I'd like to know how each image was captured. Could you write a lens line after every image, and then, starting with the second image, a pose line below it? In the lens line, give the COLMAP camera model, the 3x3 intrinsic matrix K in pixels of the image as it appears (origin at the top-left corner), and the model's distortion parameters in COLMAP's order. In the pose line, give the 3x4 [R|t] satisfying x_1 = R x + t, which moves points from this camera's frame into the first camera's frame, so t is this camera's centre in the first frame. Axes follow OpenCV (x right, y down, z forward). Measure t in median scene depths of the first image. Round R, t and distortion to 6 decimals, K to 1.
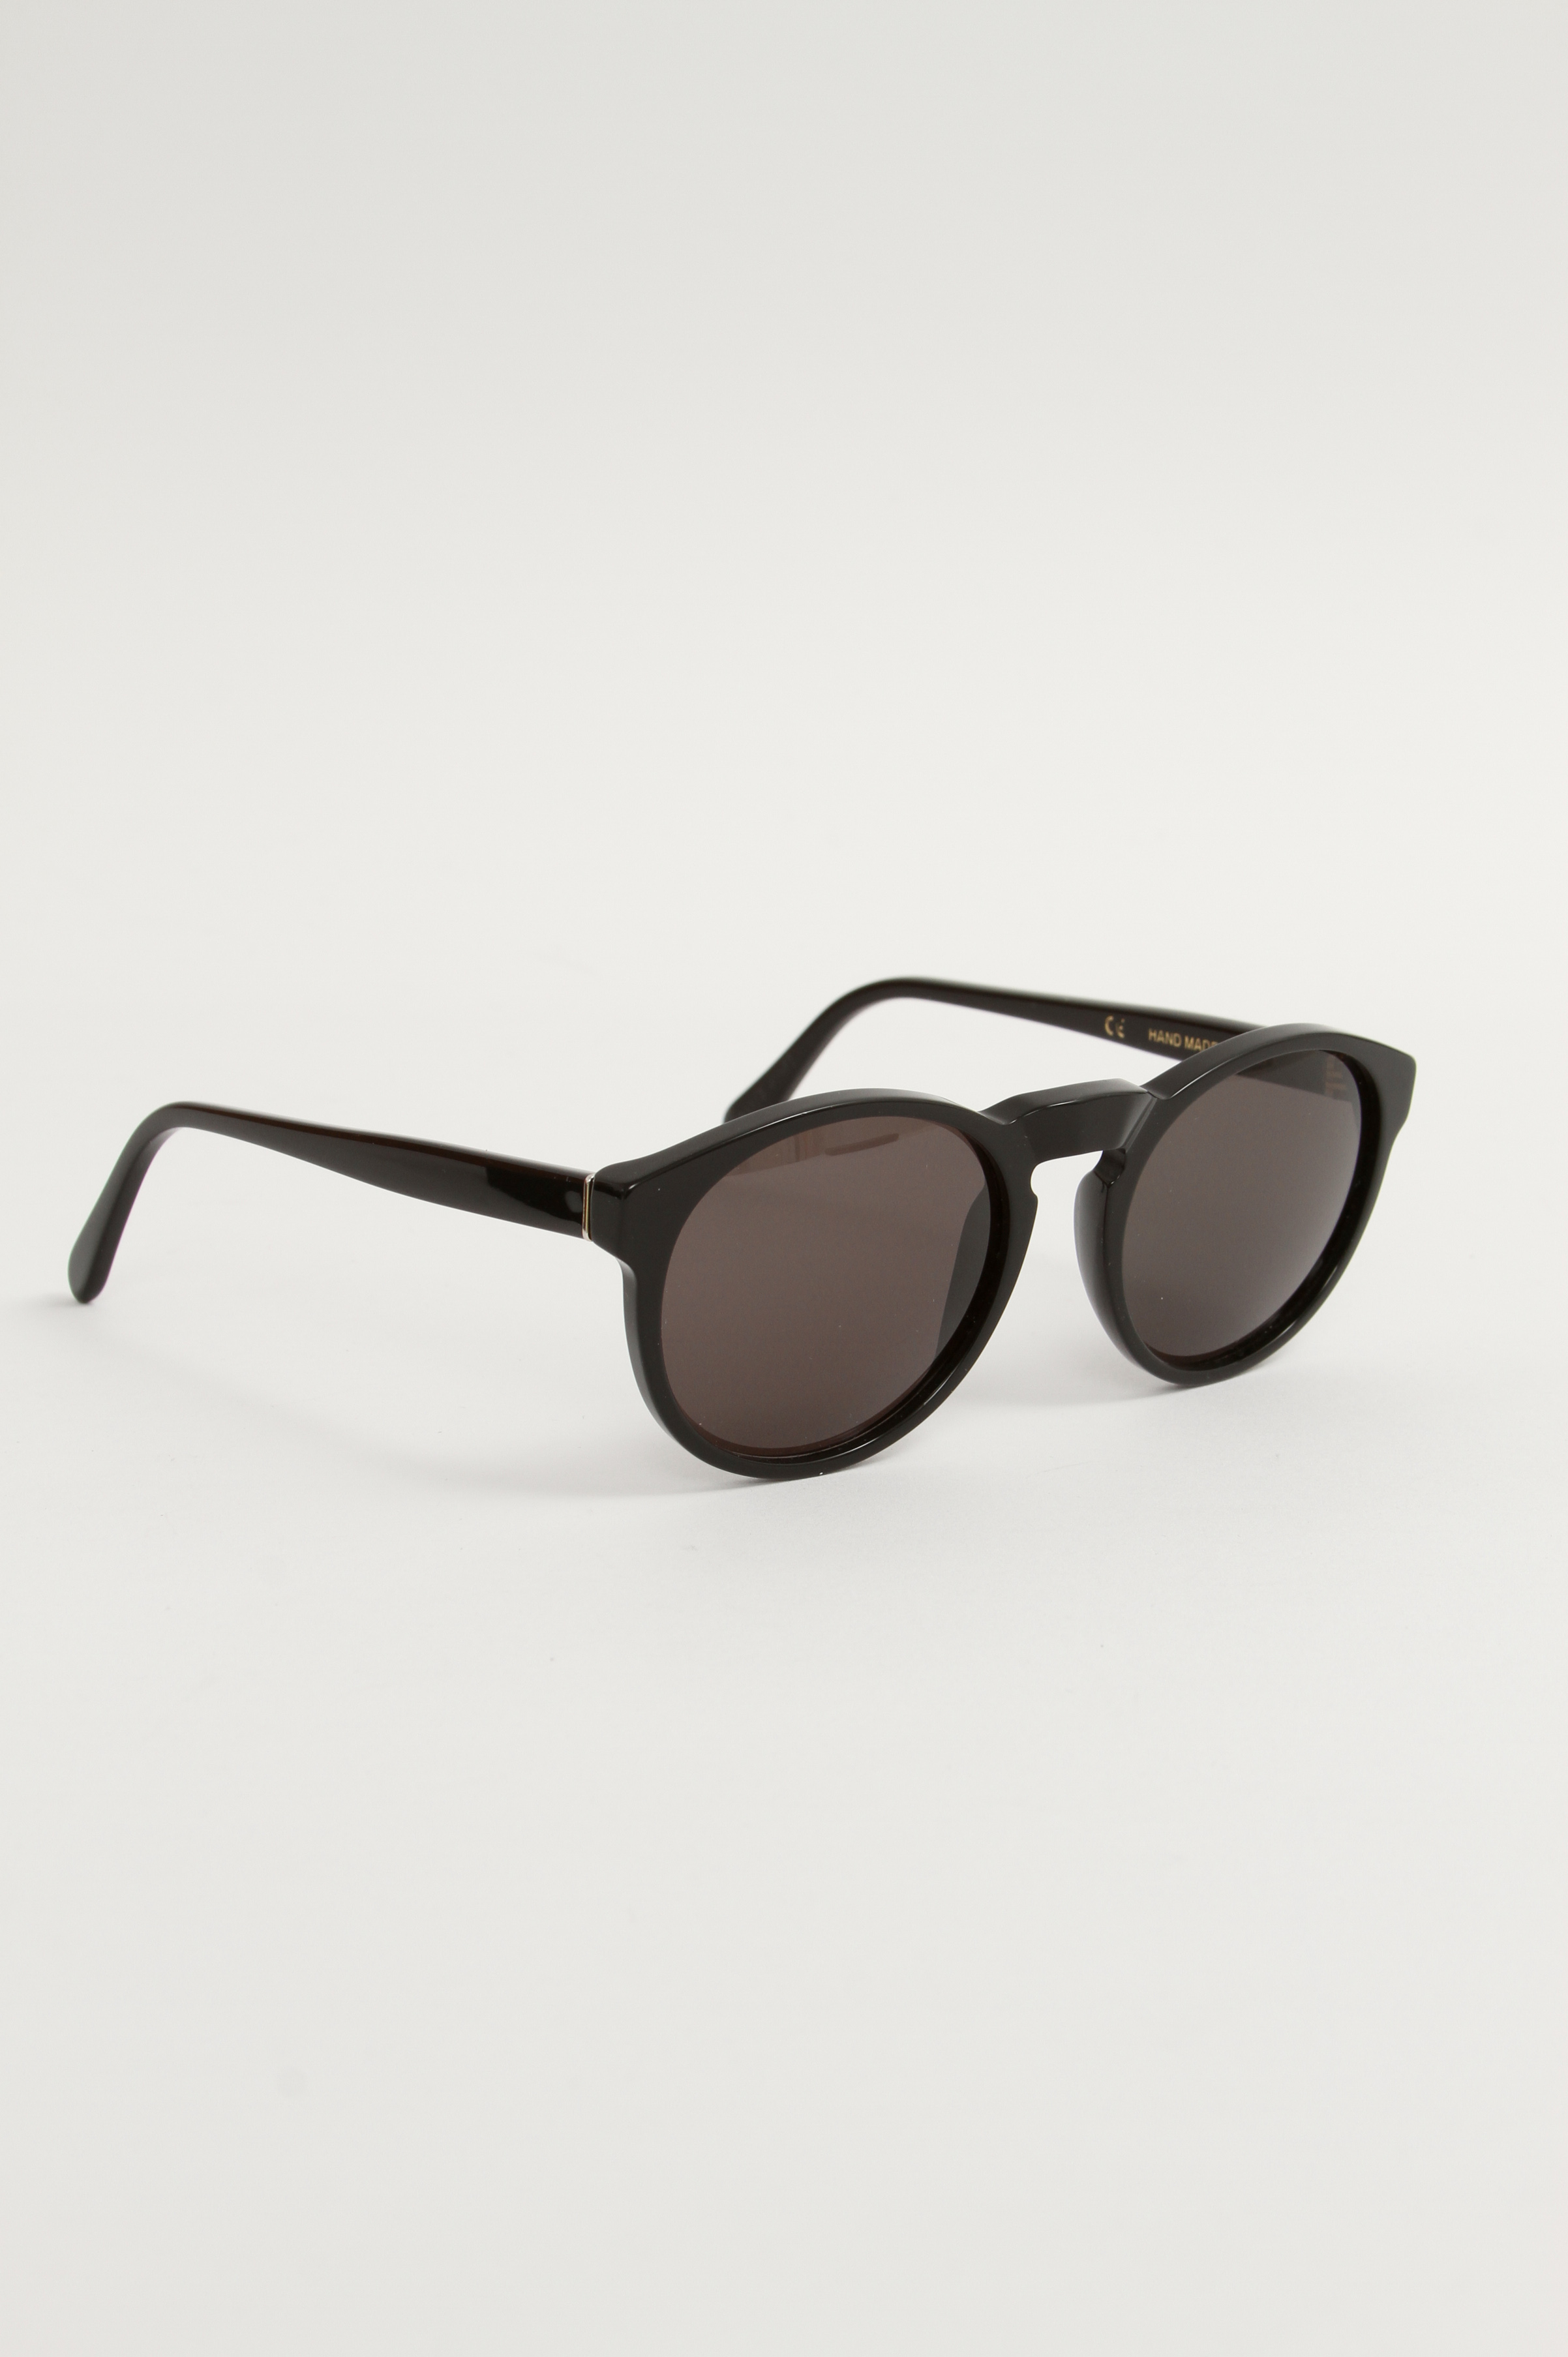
lens RADIAL K [[4776.5, 0, 784.1], [0, 4776.5, 1180.6], [0, 0, 1]] dist [-0.002449, 0.000000]
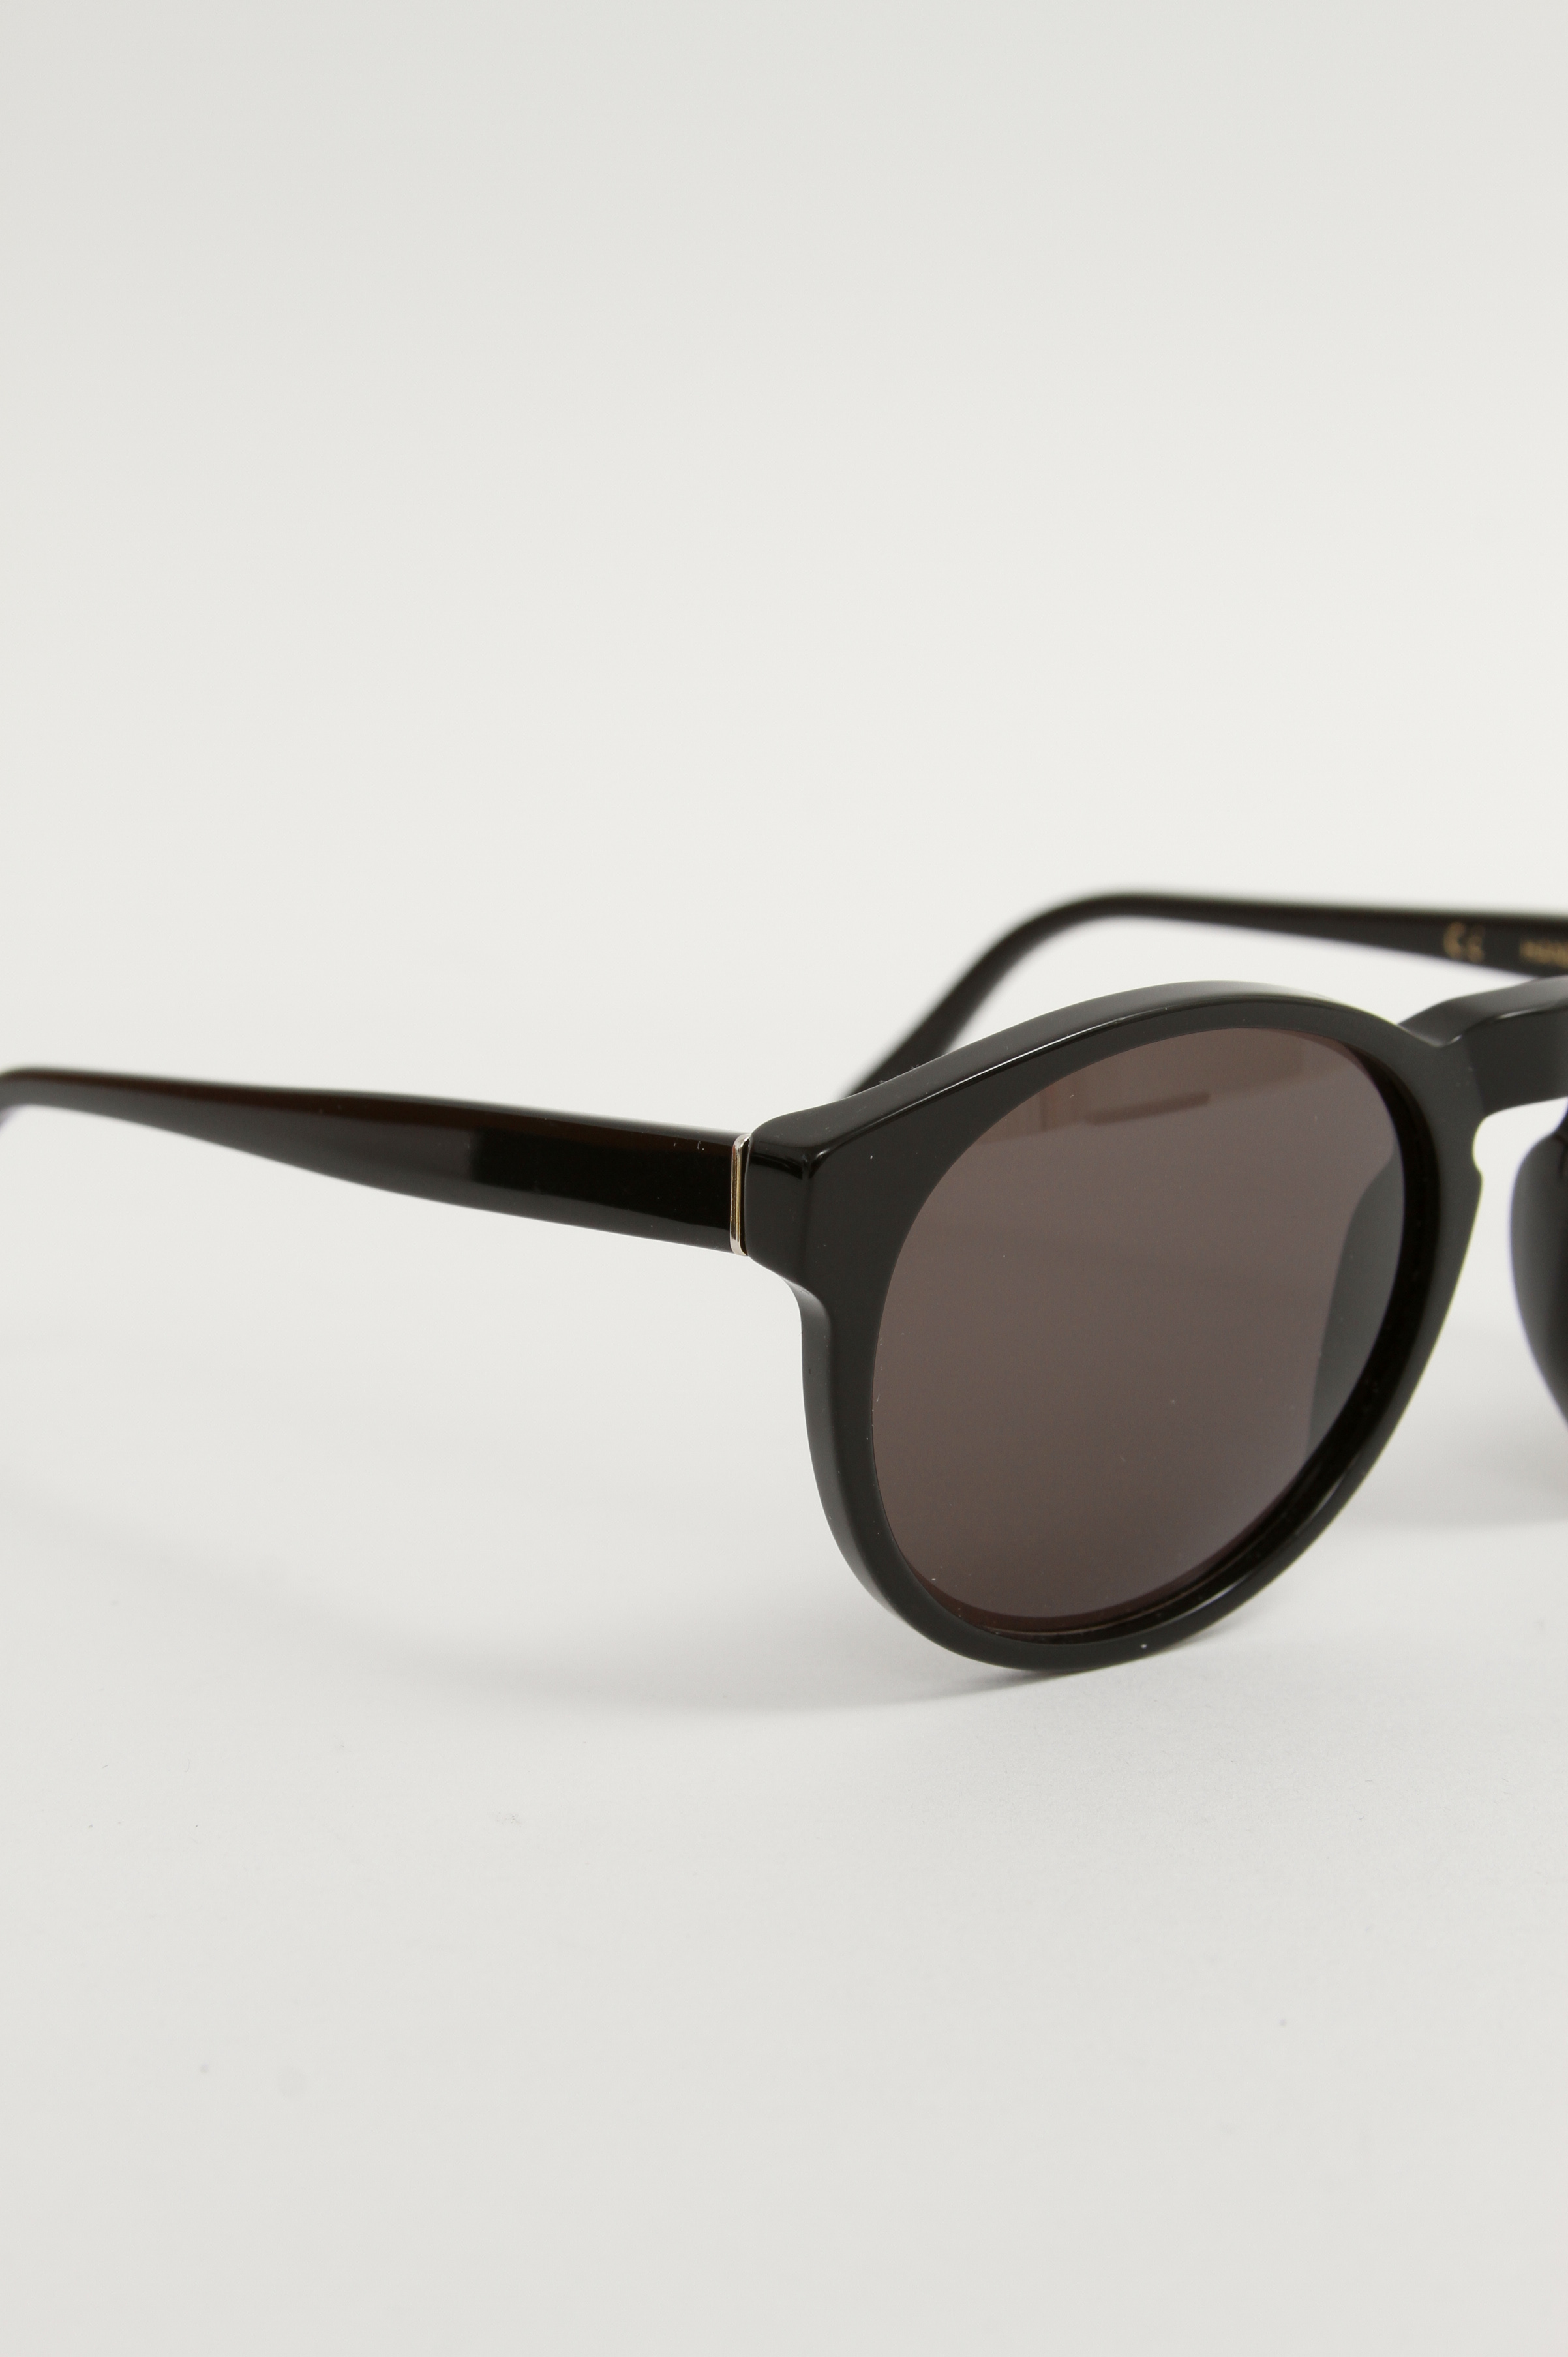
lens RADIAL K [[4776.5, 0, 784.0], [0, 4776.5, 1176.4], [0, 0, 1]] dist [-0.002449, 0.000000]
pose [[0.999616, -0.021255, 0.017757, -0.043516], [0.021671, 0.999487, -0.023567, 0.015833], [-0.017247, 0.023943, 0.999565, 0.425123]]
